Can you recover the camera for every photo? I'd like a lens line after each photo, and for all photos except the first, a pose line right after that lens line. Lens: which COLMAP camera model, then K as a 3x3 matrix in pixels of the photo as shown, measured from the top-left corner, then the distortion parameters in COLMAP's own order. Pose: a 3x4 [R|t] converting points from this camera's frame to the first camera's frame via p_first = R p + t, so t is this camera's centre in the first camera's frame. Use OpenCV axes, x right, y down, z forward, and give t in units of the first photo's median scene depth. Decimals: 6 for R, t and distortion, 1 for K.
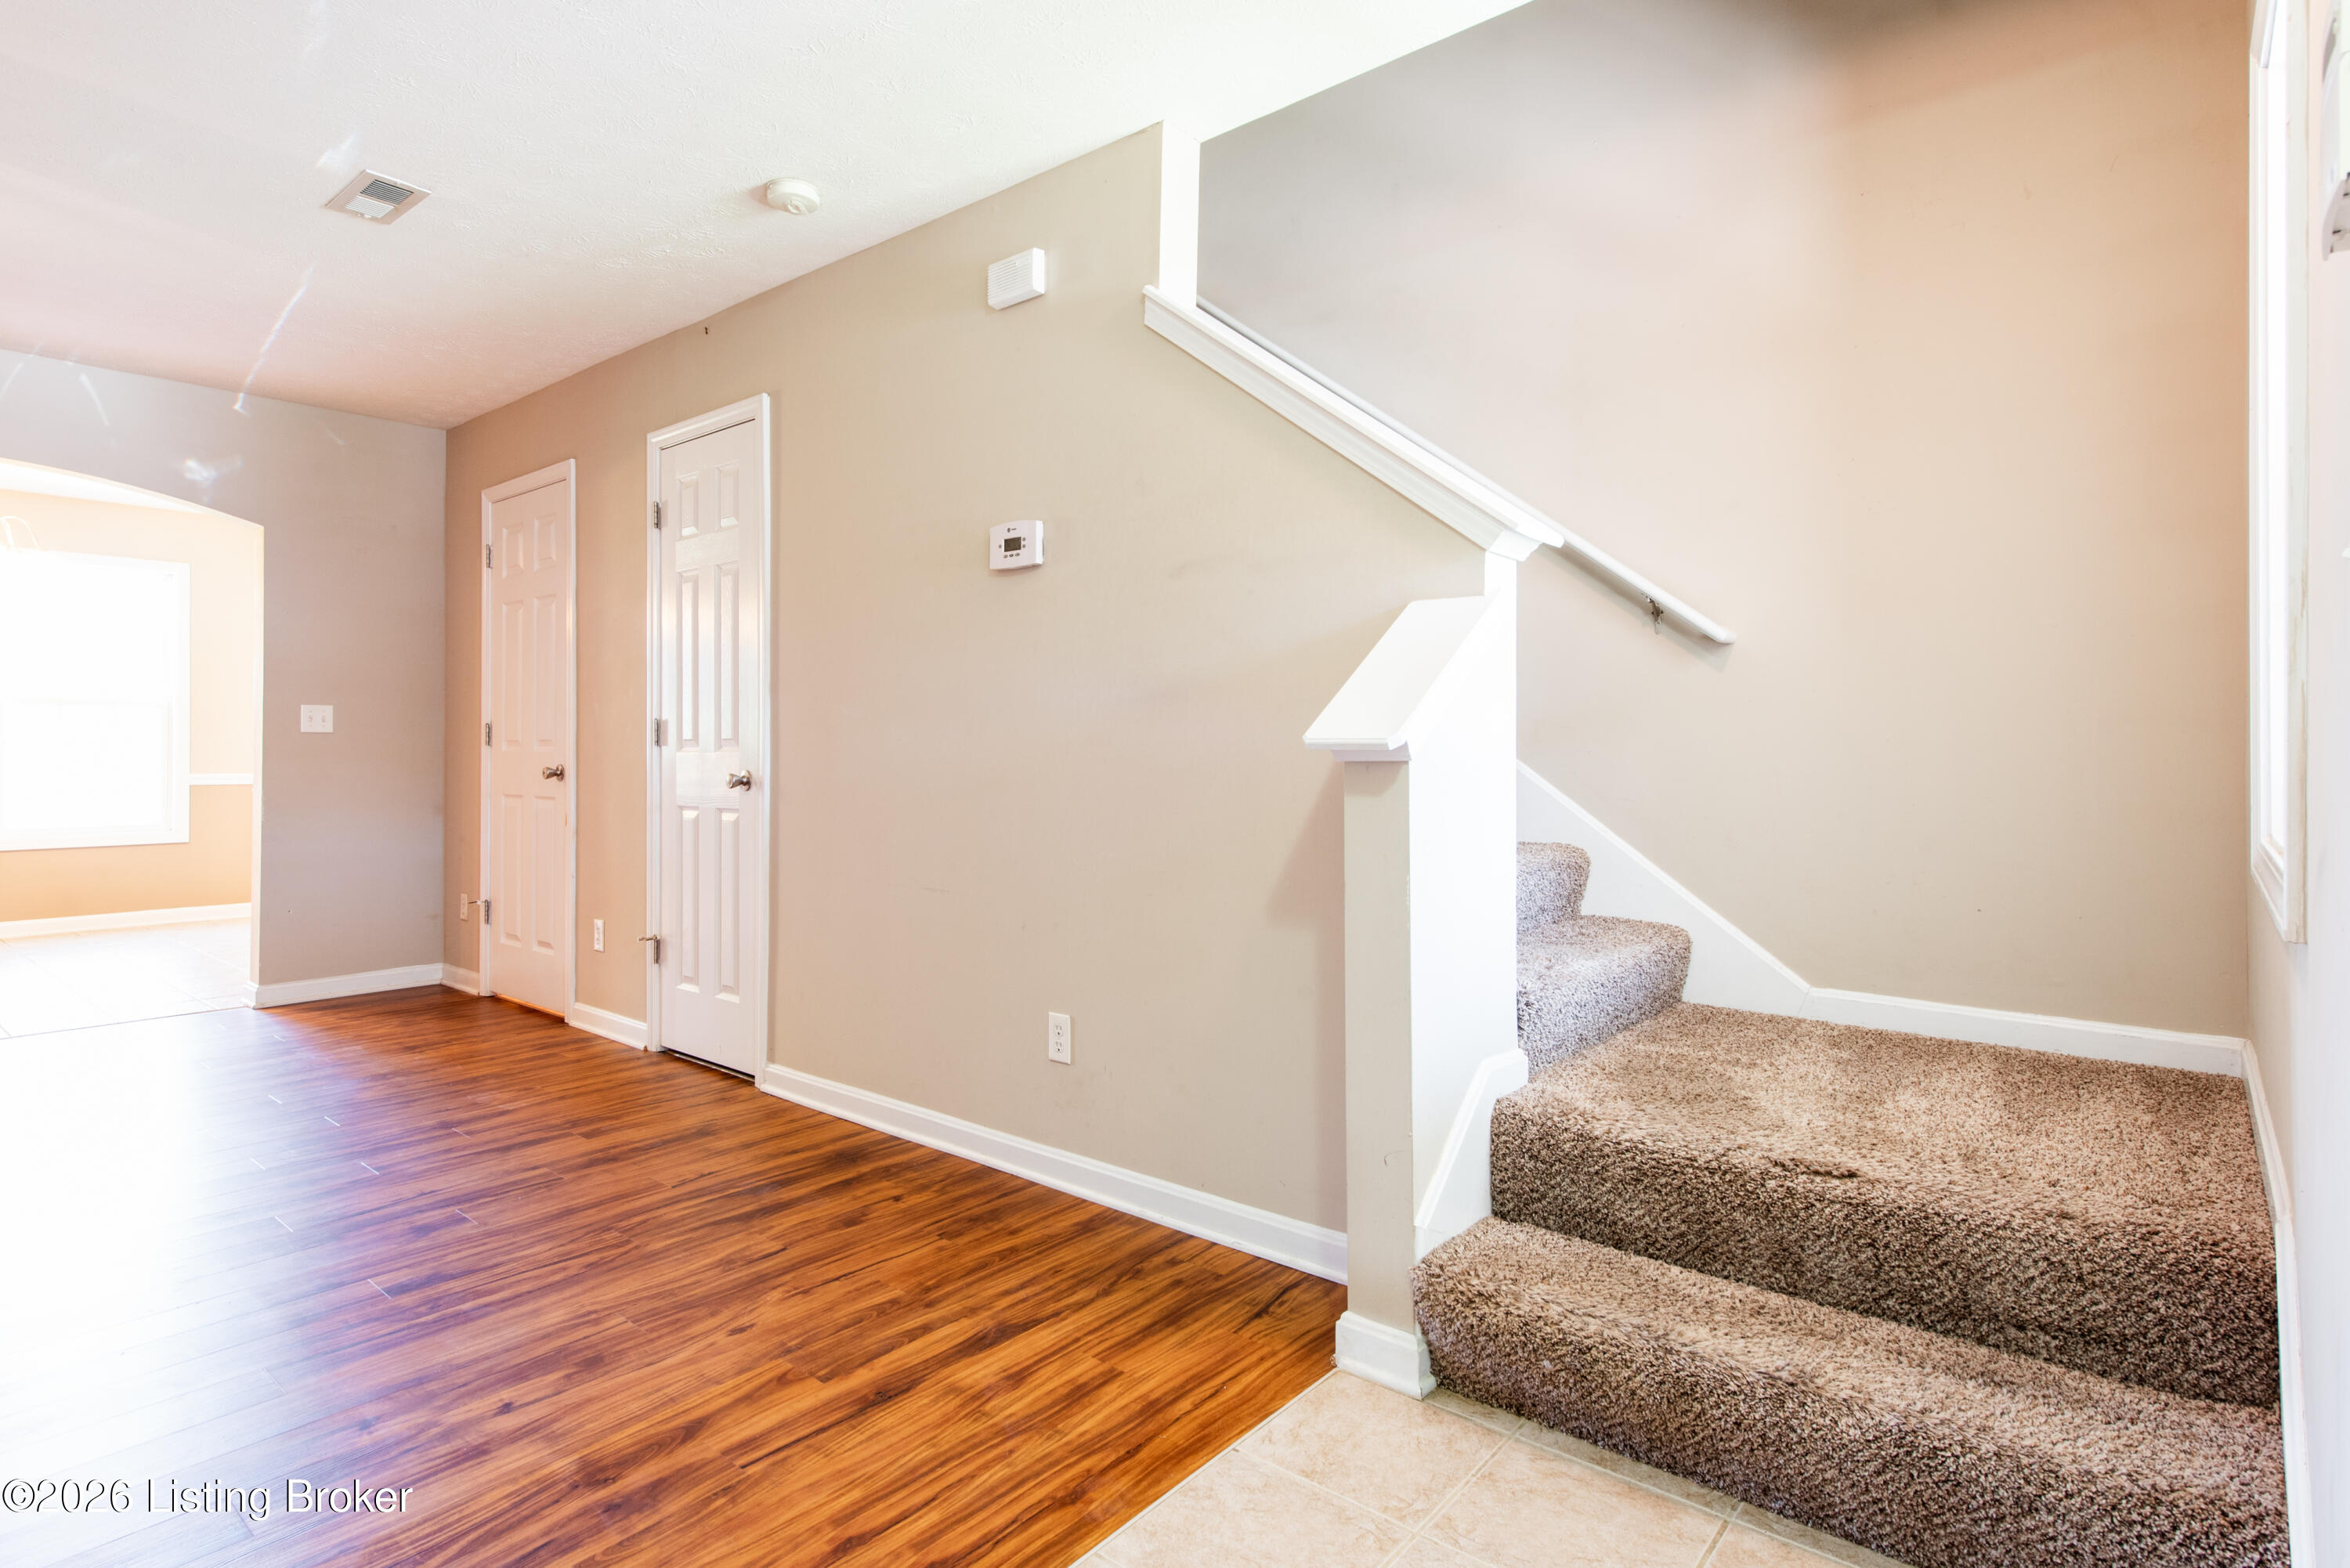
lens RADIAL K [[1164.3, 0, 1170.7], [0, 1164.3, 781.4], [0, 0, 1]] dist [0.021954, -0.011450]
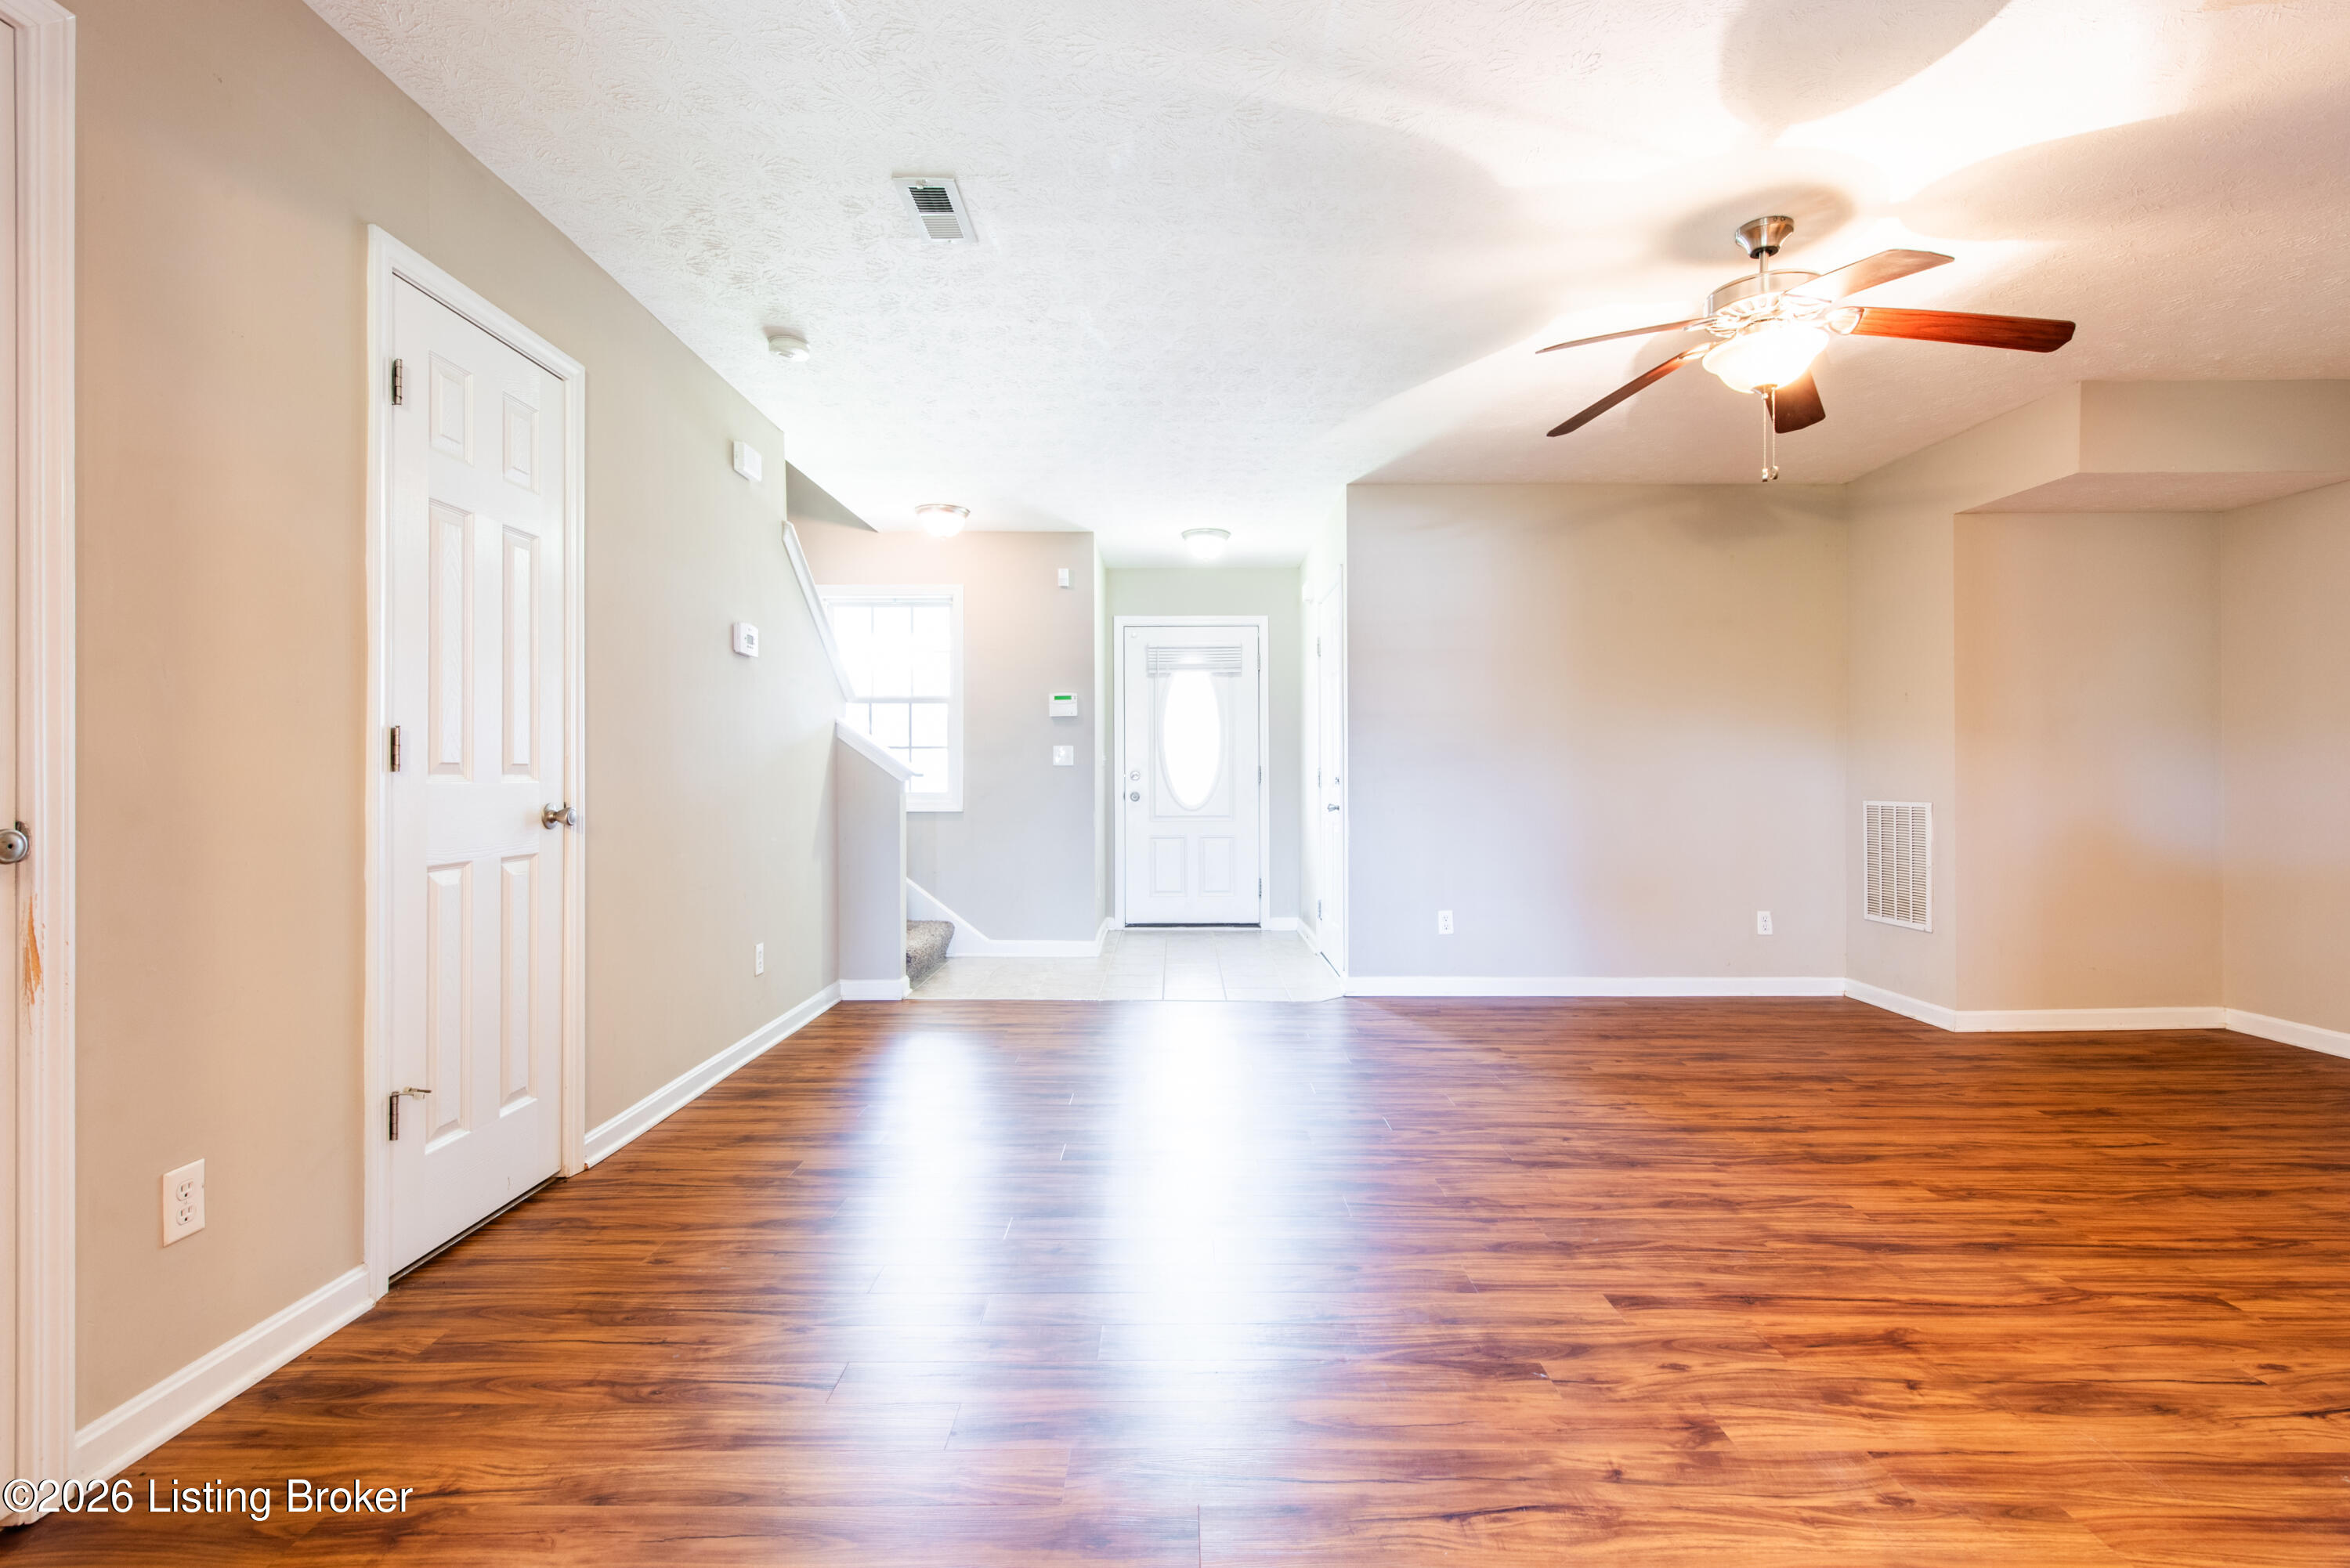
lens RADIAL K [[1073.9, 0, 1179.4], [0, 1073.9, 767.1], [0, 0, 1]] dist [-0.001270, -0.000520]
pose [[-0.639247, -0.006087, 0.768977, -1.178891], [-0.001799, 0.999978, 0.006420, -0.038014], [-0.768999, 0.002721, -0.639244, 1.110946]]
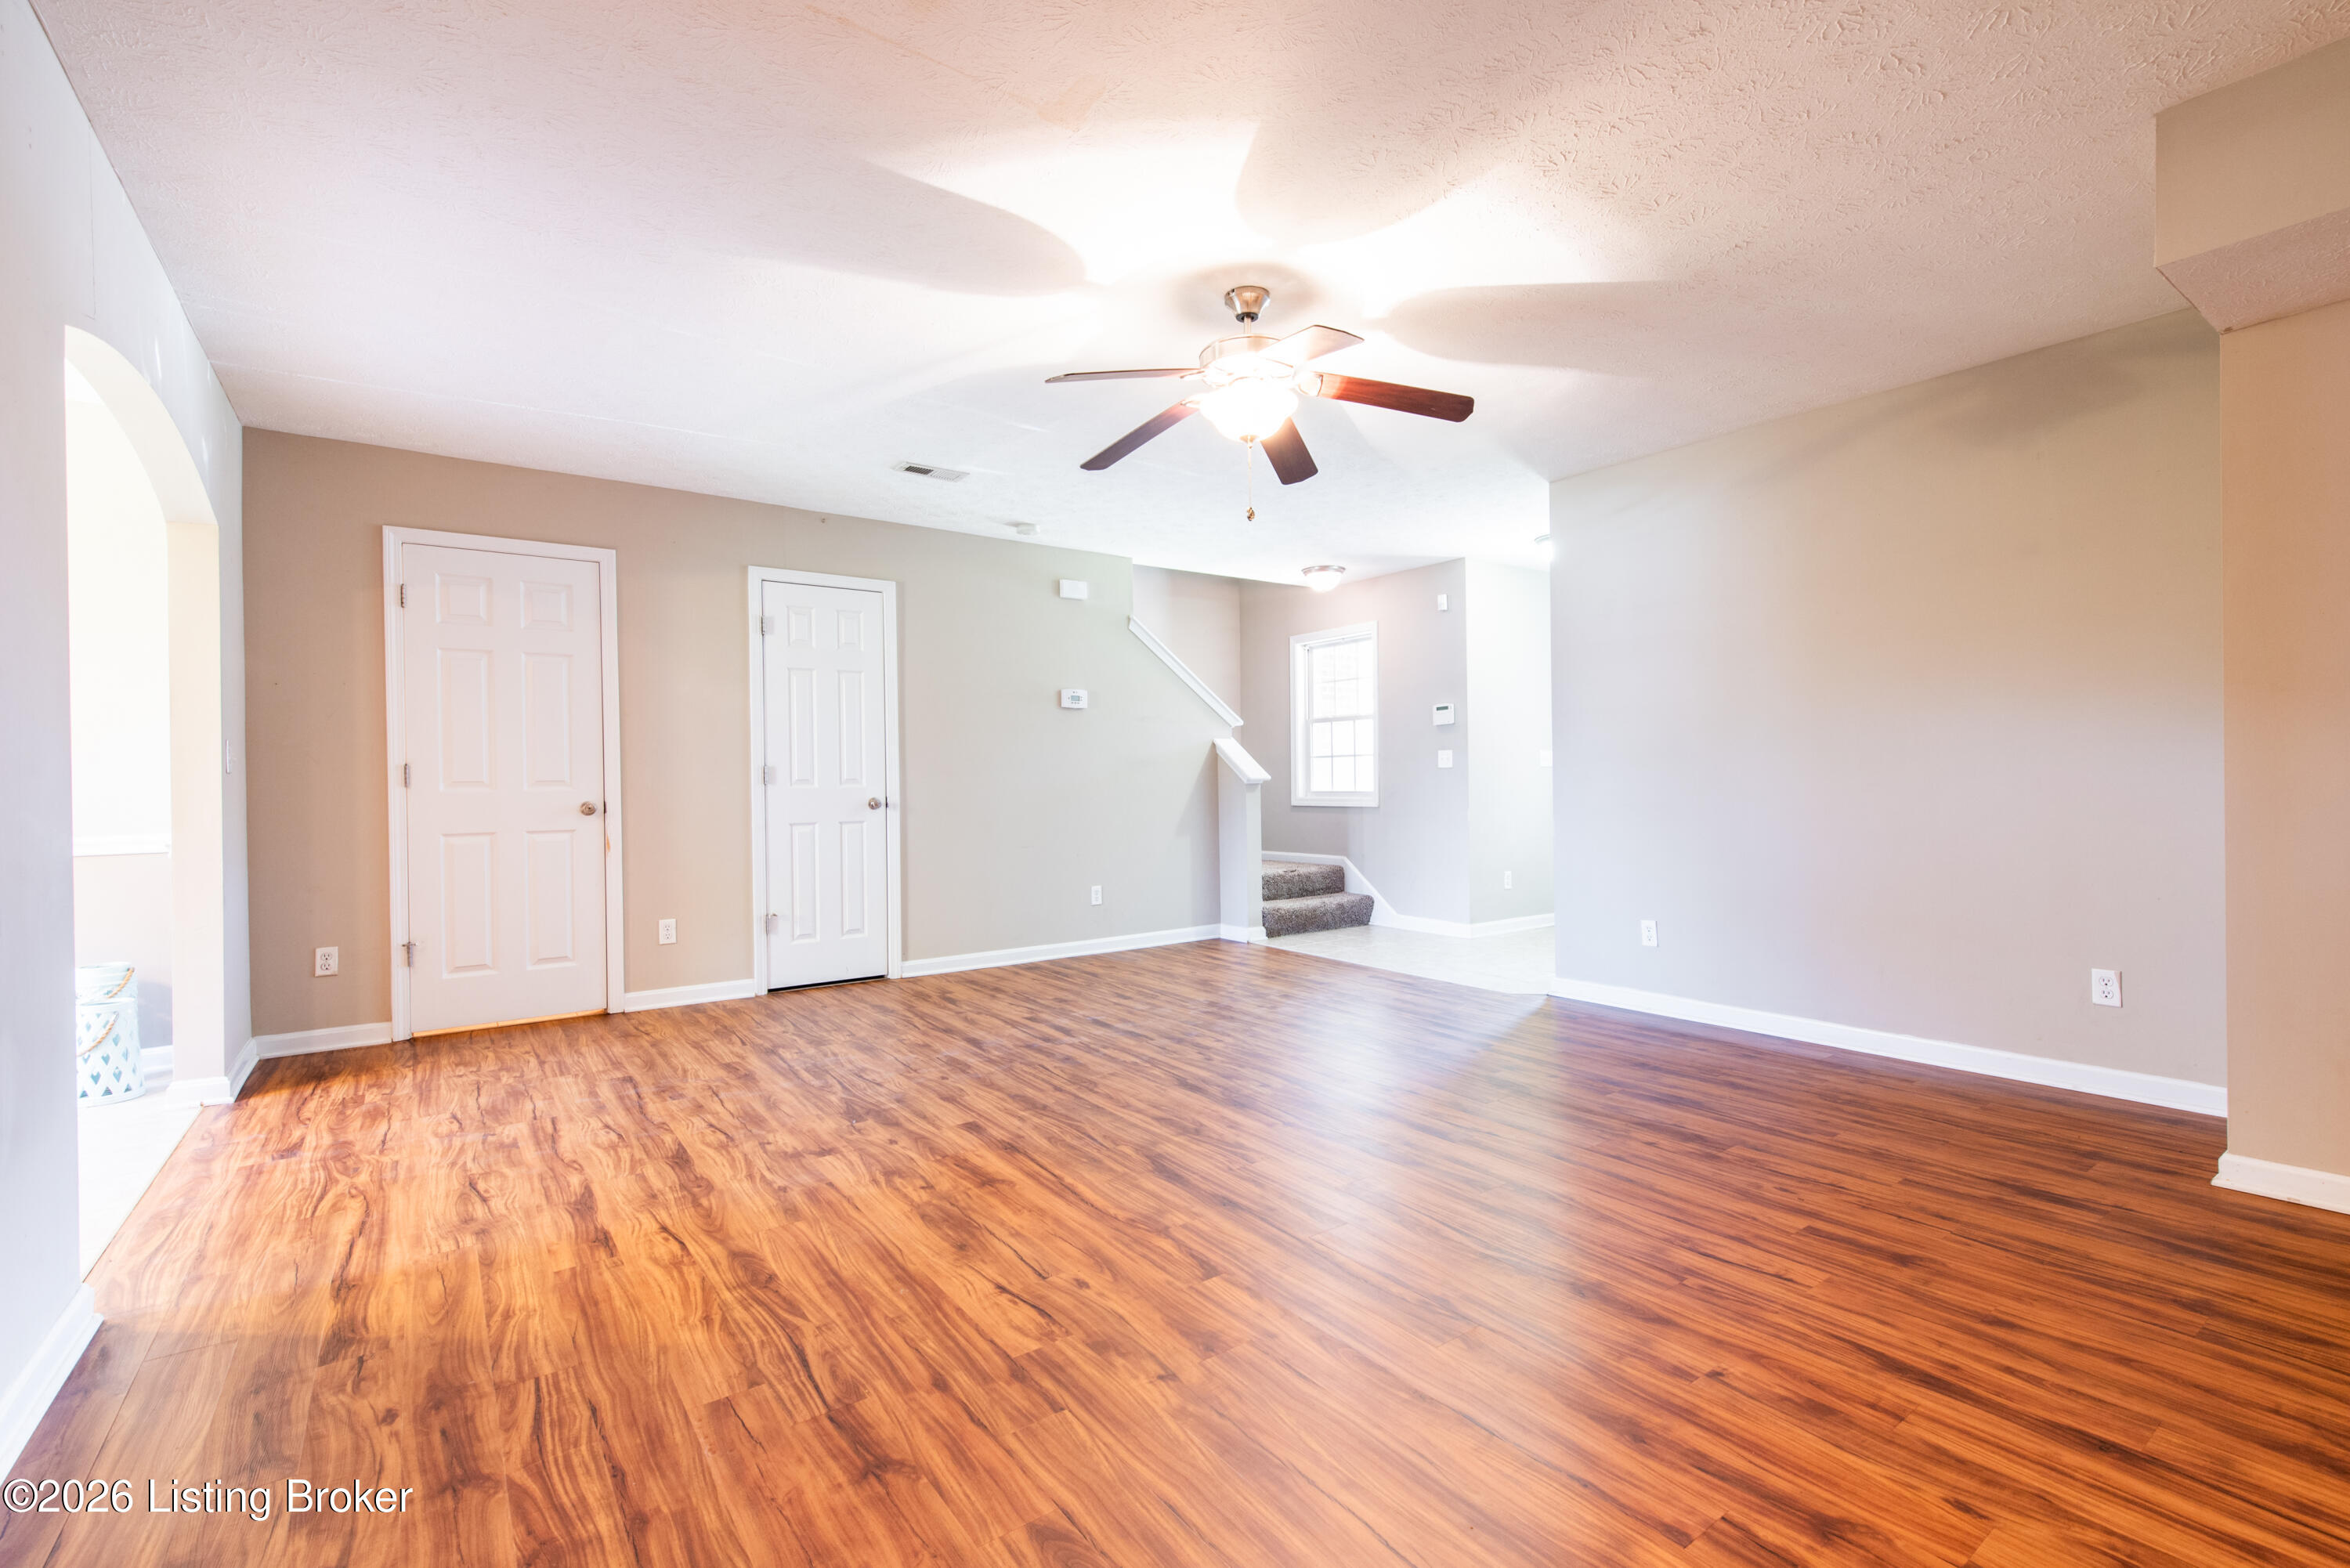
lens RADIAL K [[1031.0, 0, 1183.6], [0, 1031.0, 766.4], [0, 0, 1]] dist [0.016434, -0.000185]
pose [[0.239696, -0.000623, 0.970848, -1.658603], [0.023620, 0.999708, -0.005190, -0.033638], [-0.970561, 0.024175, 0.239640, 0.202497]]
